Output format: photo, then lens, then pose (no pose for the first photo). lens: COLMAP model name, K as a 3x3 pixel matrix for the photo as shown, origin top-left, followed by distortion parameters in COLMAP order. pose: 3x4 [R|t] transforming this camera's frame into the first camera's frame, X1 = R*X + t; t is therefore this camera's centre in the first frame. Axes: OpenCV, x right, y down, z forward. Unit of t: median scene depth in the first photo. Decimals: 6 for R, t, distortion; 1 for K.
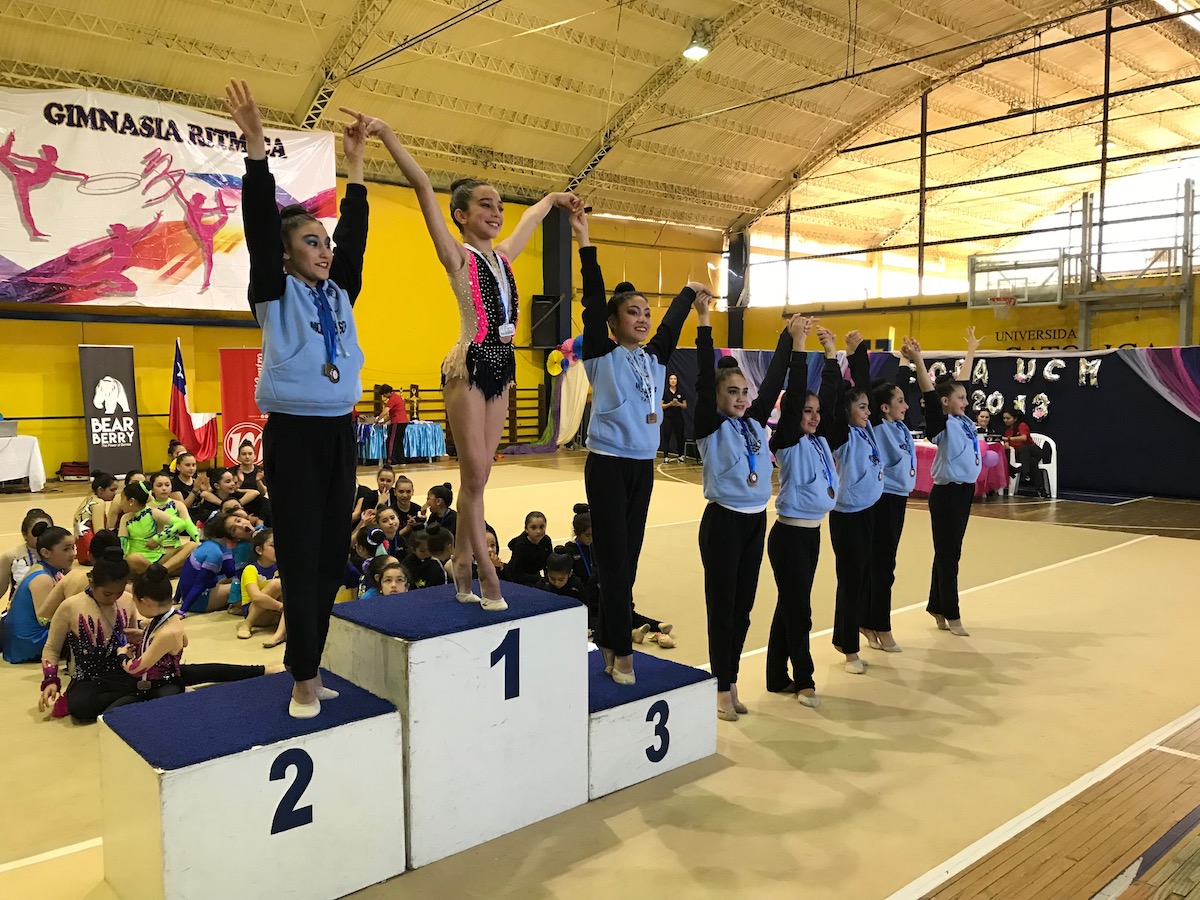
lens RADIAL K [[987.7, 0, 596.4], [0, 987.7, 447.4], [0, 0, 1]] dist [0.025256, -0.002010]
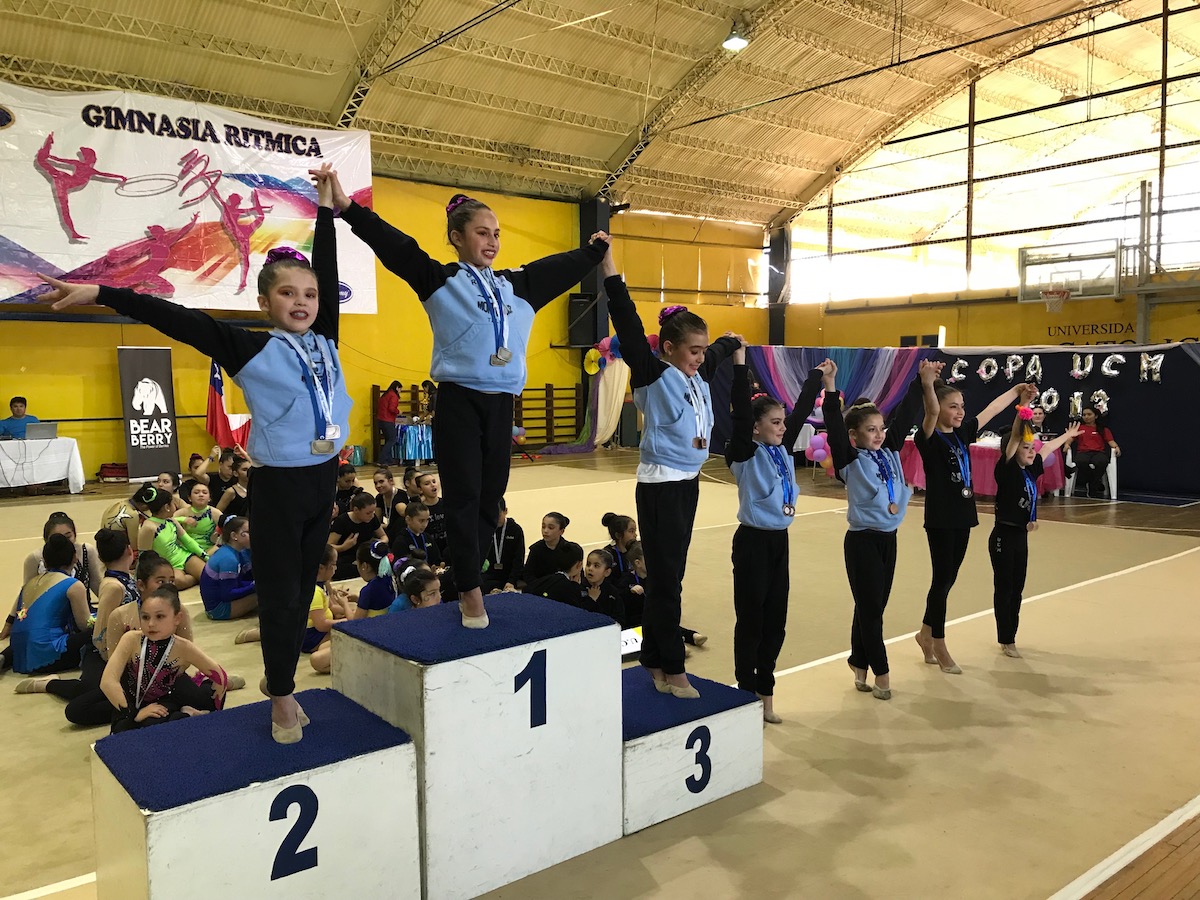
lens RADIAL K [[988.5, 0, 594.7], [0, 988.5, 444.9], [0, 0, 1]] dist [0.020261, 0.007738]
pose [[0.999134, -0.002669, -0.041528, 0.001160], [0.002596, 0.999995, -0.001803, -0.001016], [0.041532, 0.001694, 0.999136, 0.019183]]
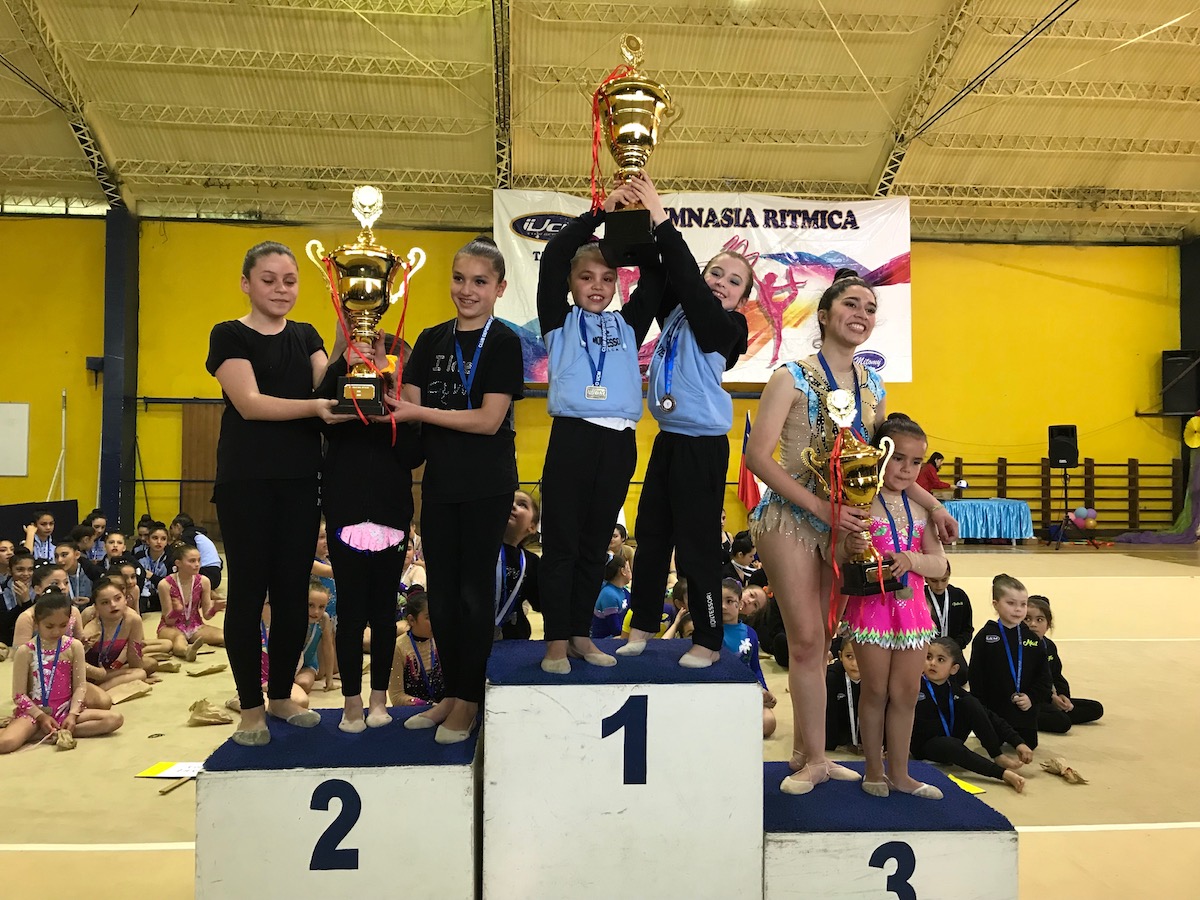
lens RADIAL K [[988.3, 0, 591.7], [0, 988.3, 445.0], [0, 0, 1]] dist [0.026182, -0.002265]
pose [[0.796358, -0.004200, -0.604811, 0.080759], [-0.048985, 0.996243, -0.071418, 0.009403], [0.602839, 0.086501, 0.793160, 0.072505]]
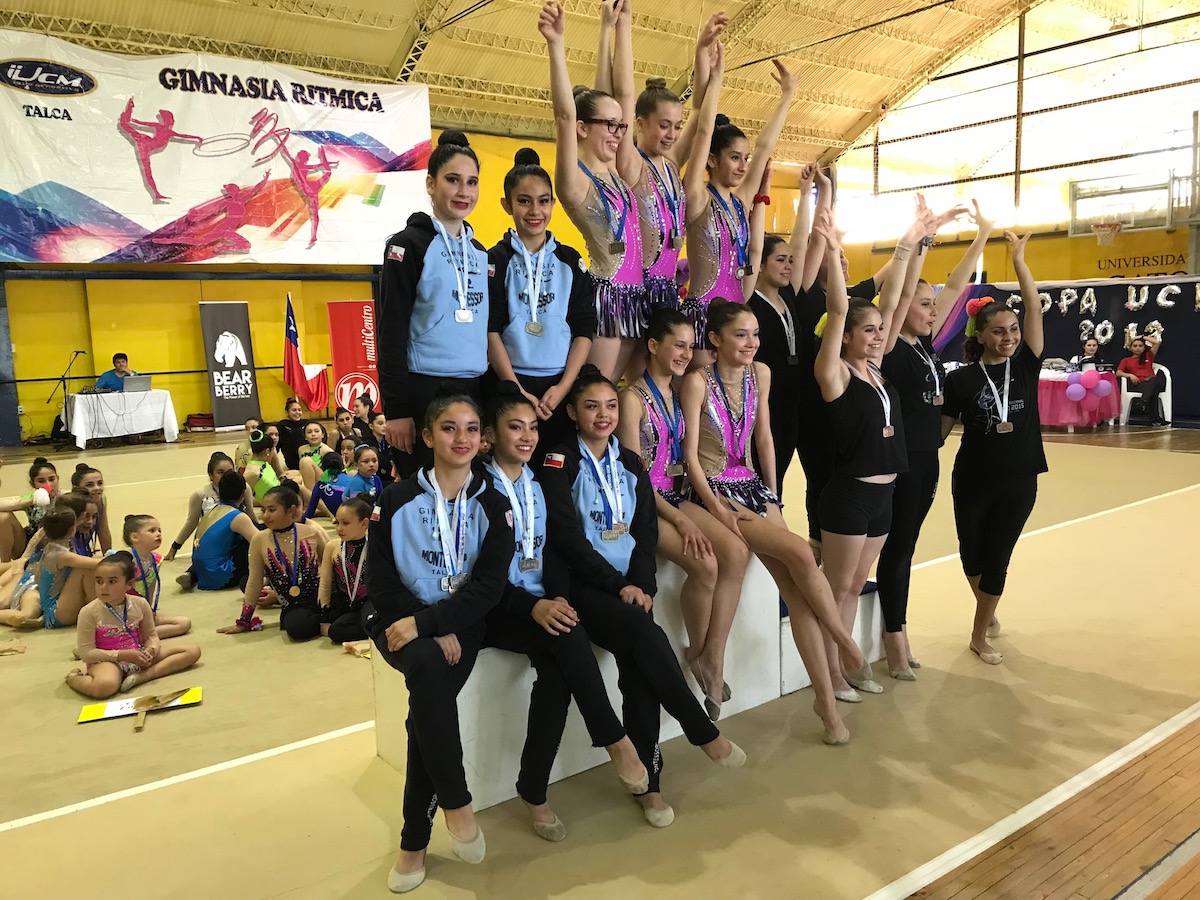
lens RADIAL K [[991.3, 0, 597.7], [0, 991.3, 442.9], [0, 0, 1]] dist [0.017494, 0.011719]
pose [[0.997353, -0.020629, -0.069717, -0.030205], [0.024067, 0.998516, 0.048845, 0.003941], [0.068606, -0.050393, 0.996370, -0.023350]]
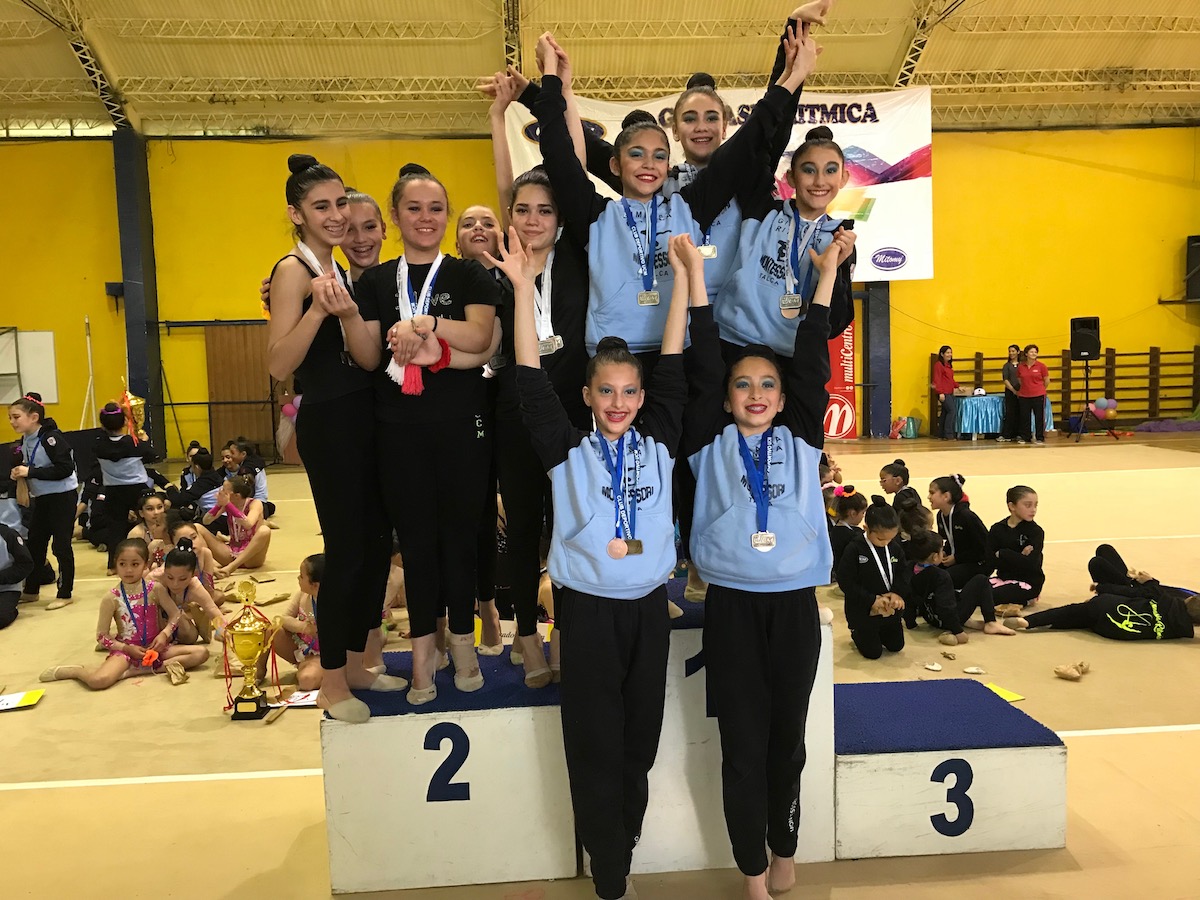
lens RADIAL K [[992.0, 0, 593.4], [0, 992.0, 444.9], [0, 0, 1]] dist [0.011481, 0.020475]
pose [[0.791158, 0.031272, -0.610812, 0.077351], [-0.014806, 0.999379, 0.031988, -0.002015], [0.611433, -0.016264, 0.791129, 0.055861]]
